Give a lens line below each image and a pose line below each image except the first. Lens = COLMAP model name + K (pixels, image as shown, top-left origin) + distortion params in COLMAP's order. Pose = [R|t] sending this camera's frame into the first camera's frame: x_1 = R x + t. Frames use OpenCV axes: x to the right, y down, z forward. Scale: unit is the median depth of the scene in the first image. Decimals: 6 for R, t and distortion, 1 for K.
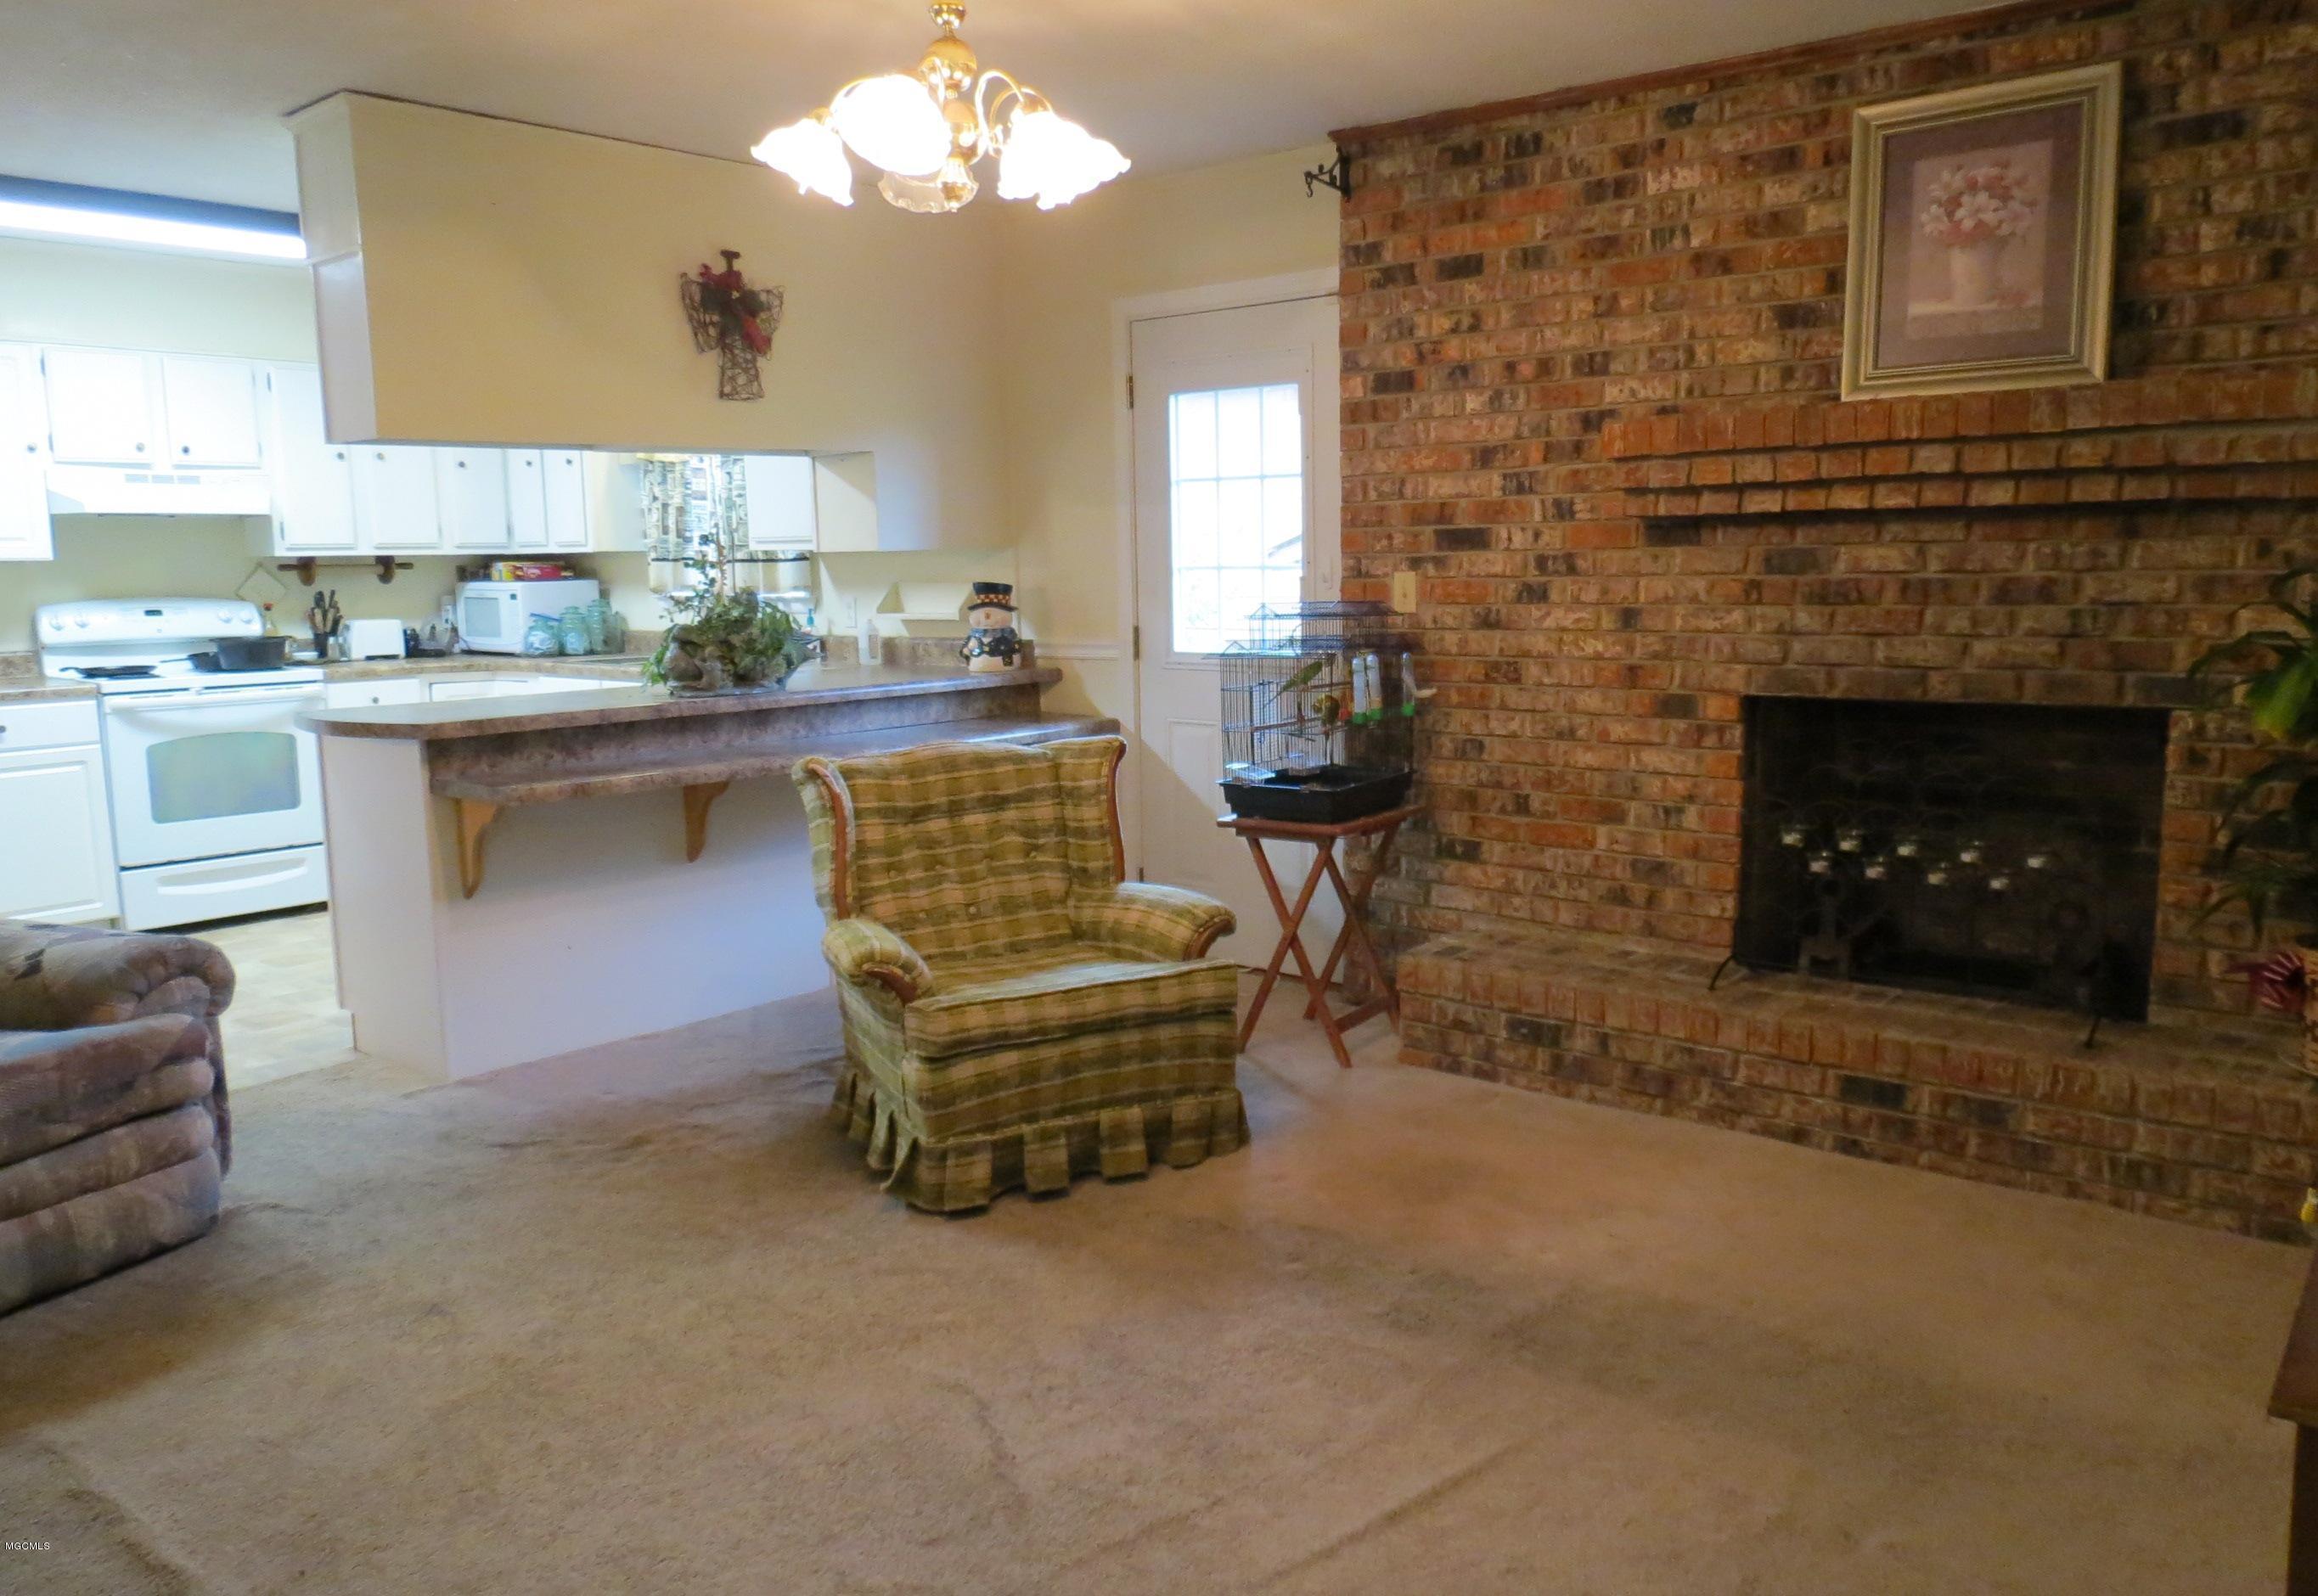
lens RADIAL K [[1672.7, 0, 1165.0], [0, 1672.7, 796.3], [0, 0, 1]] dist [-0.009457, -0.005848]
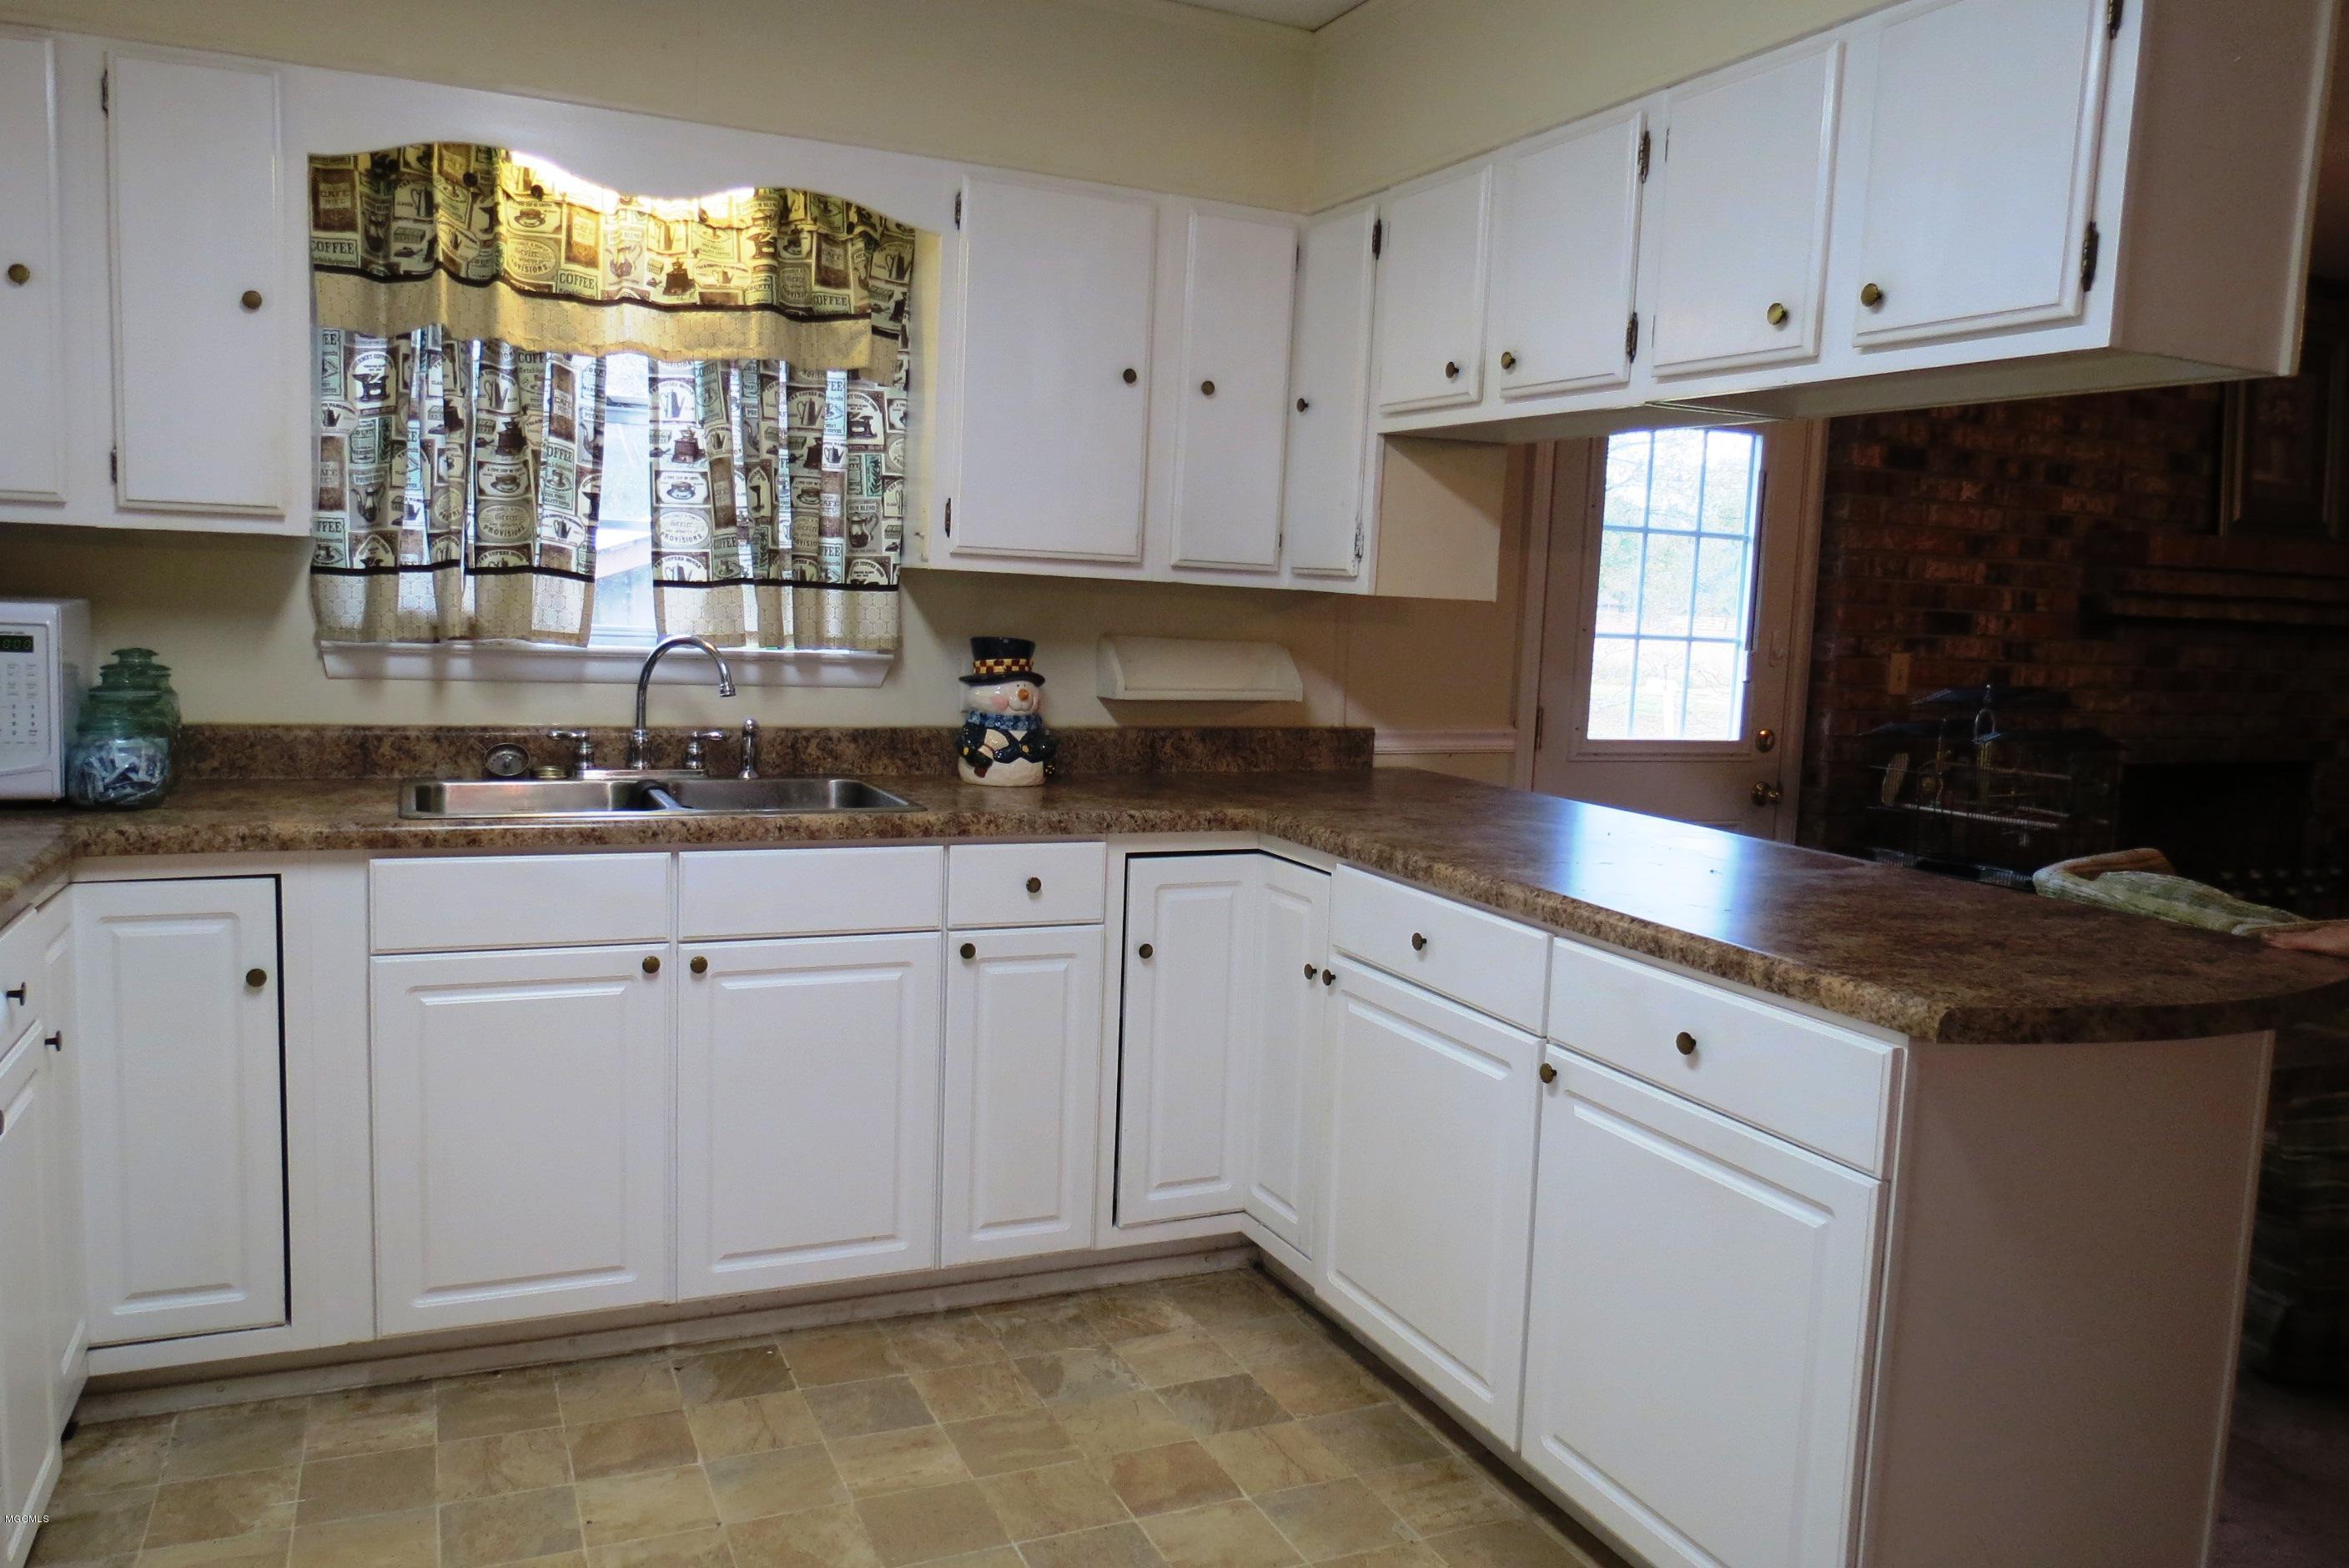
lens RADIAL K [[1673.6, 0, 1166.9], [0, 1673.6, 792.3], [0, 0, 1]] dist [-0.025598, 0.006688]
pose [[0.436901, -0.070780, 0.896721, -0.721324], [0.079639, 0.996028, 0.039817, -0.099252], [-0.895977, 0.054018, 0.440803, 0.754228]]
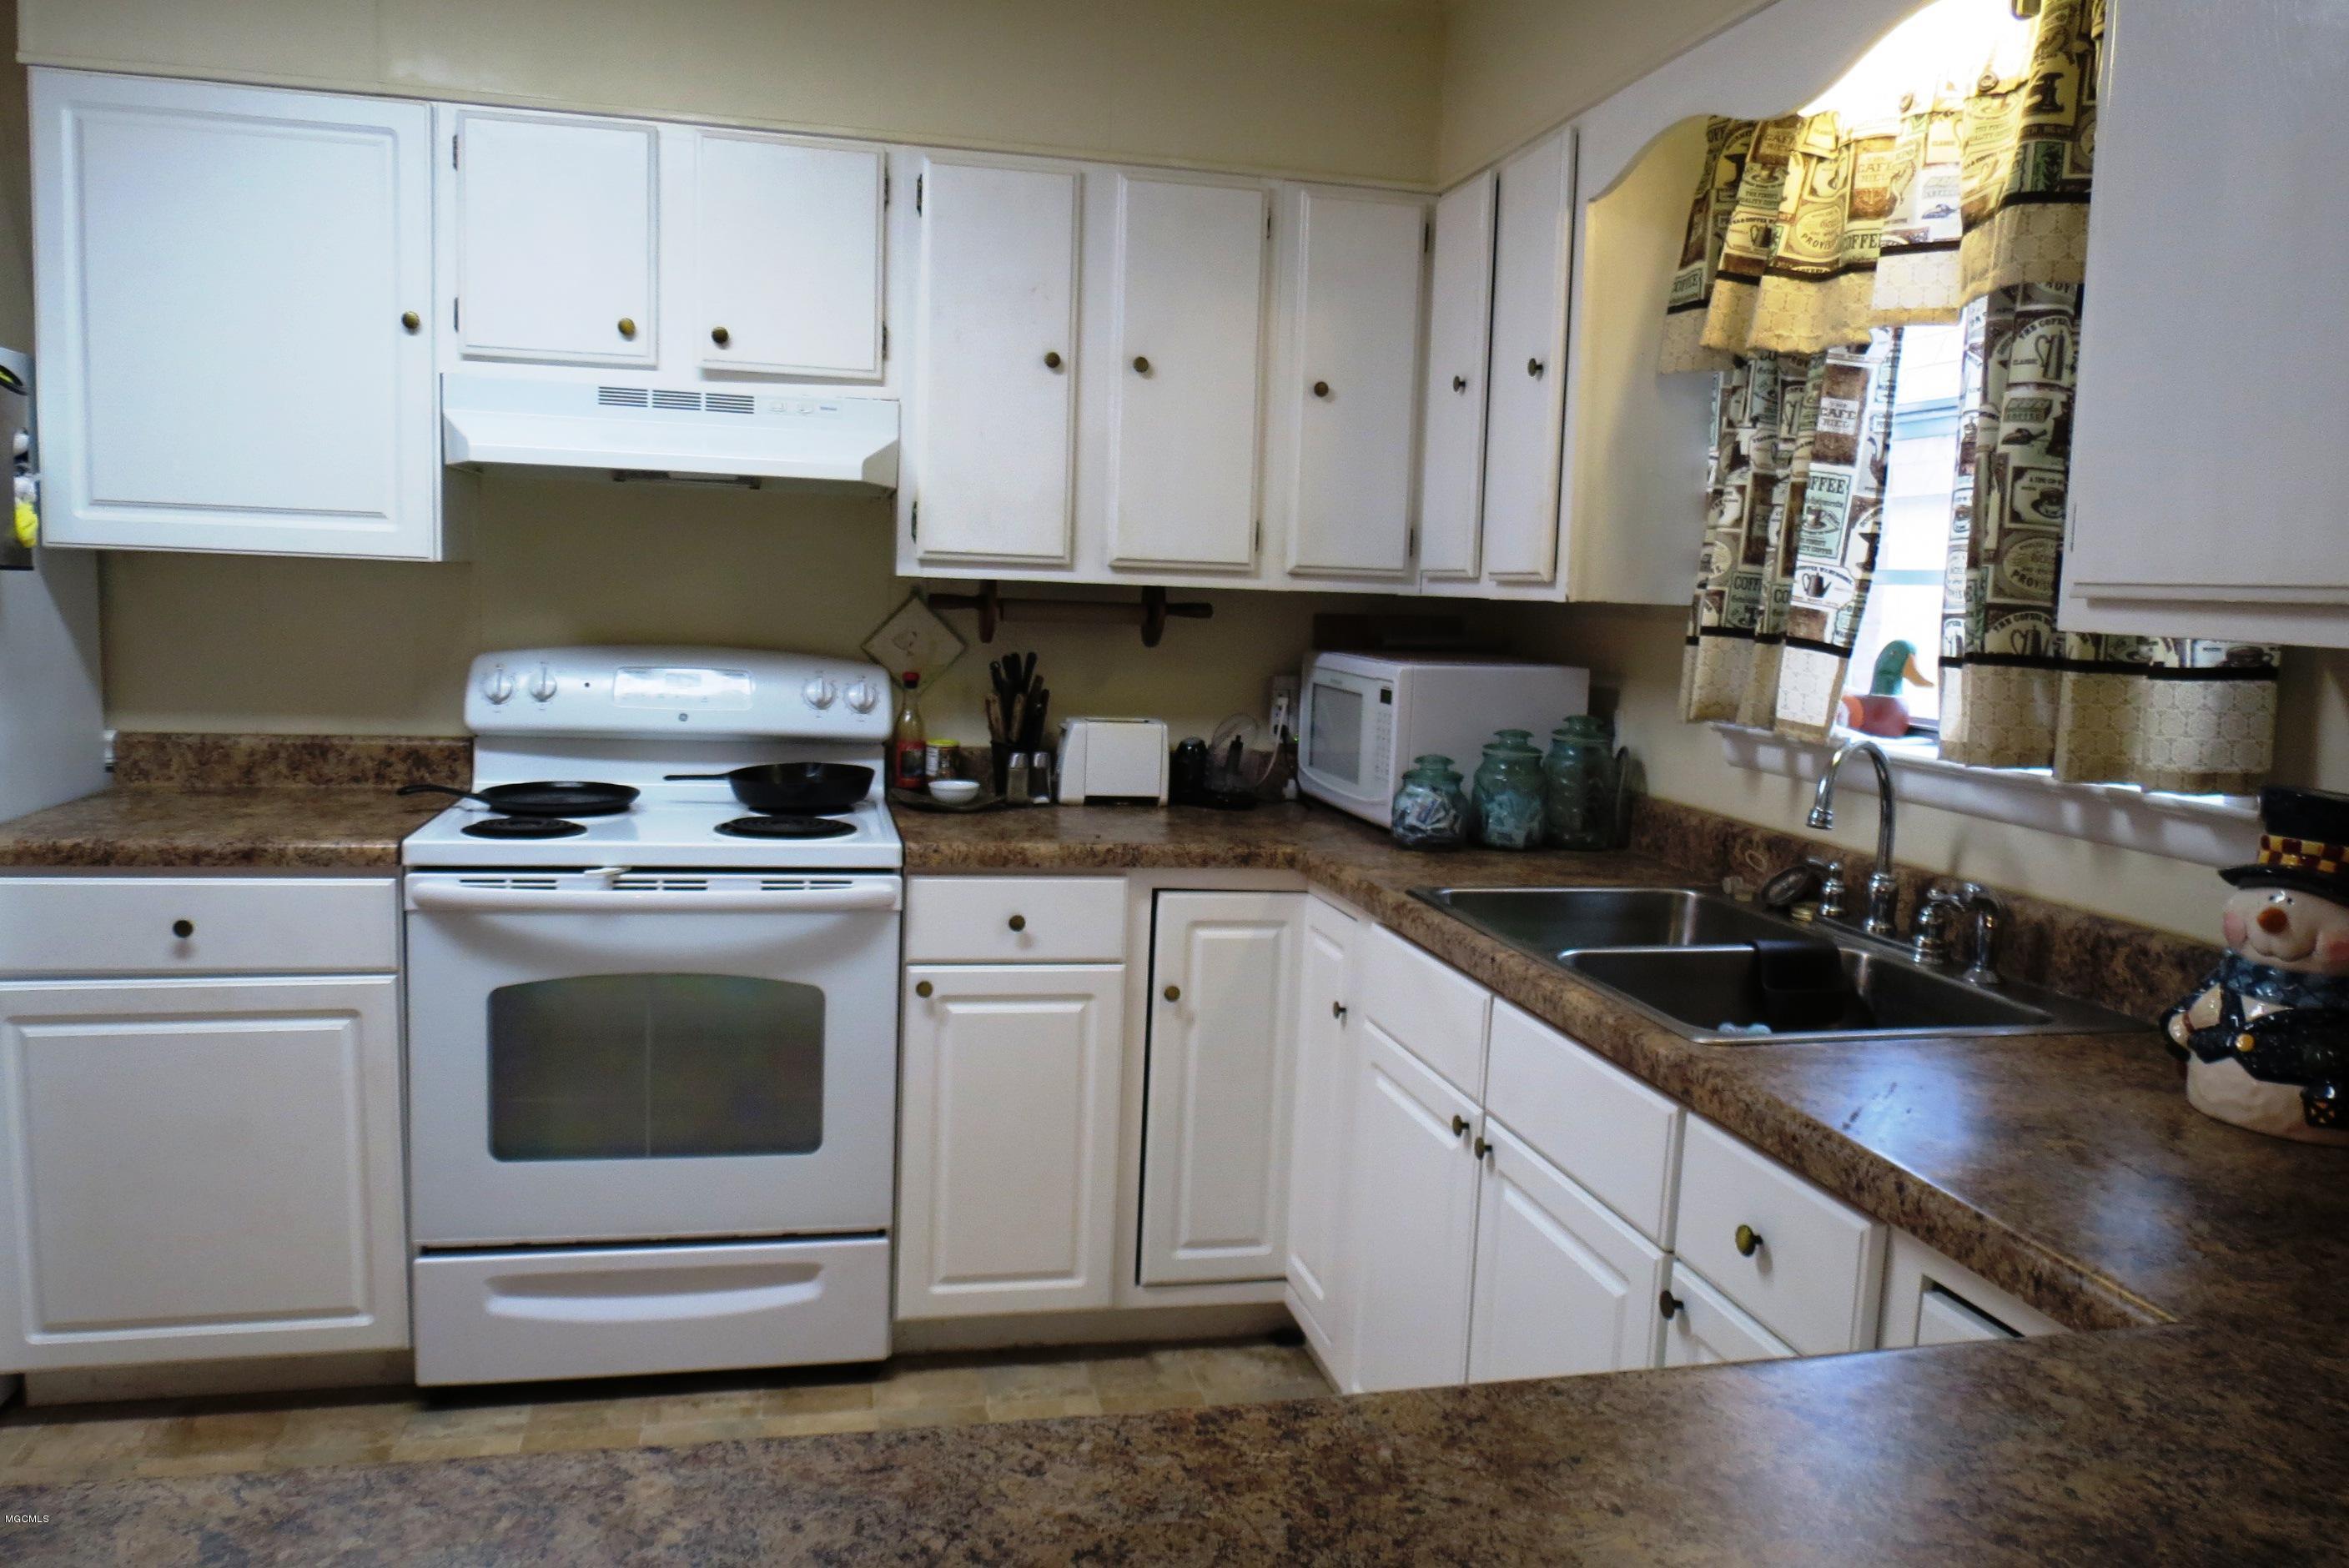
lens RADIAL K [[1673.6, 0, 1179.2], [0, 1673.6, 786.8], [0, 0, 1]] dist [-0.025598, 0.006688]
pose [[0.794760, 0.116364, -0.595664, -0.210781], [-0.134665, 0.990794, 0.013877, -0.114804], [0.591795, 0.069186, 0.803114, 0.755188]]
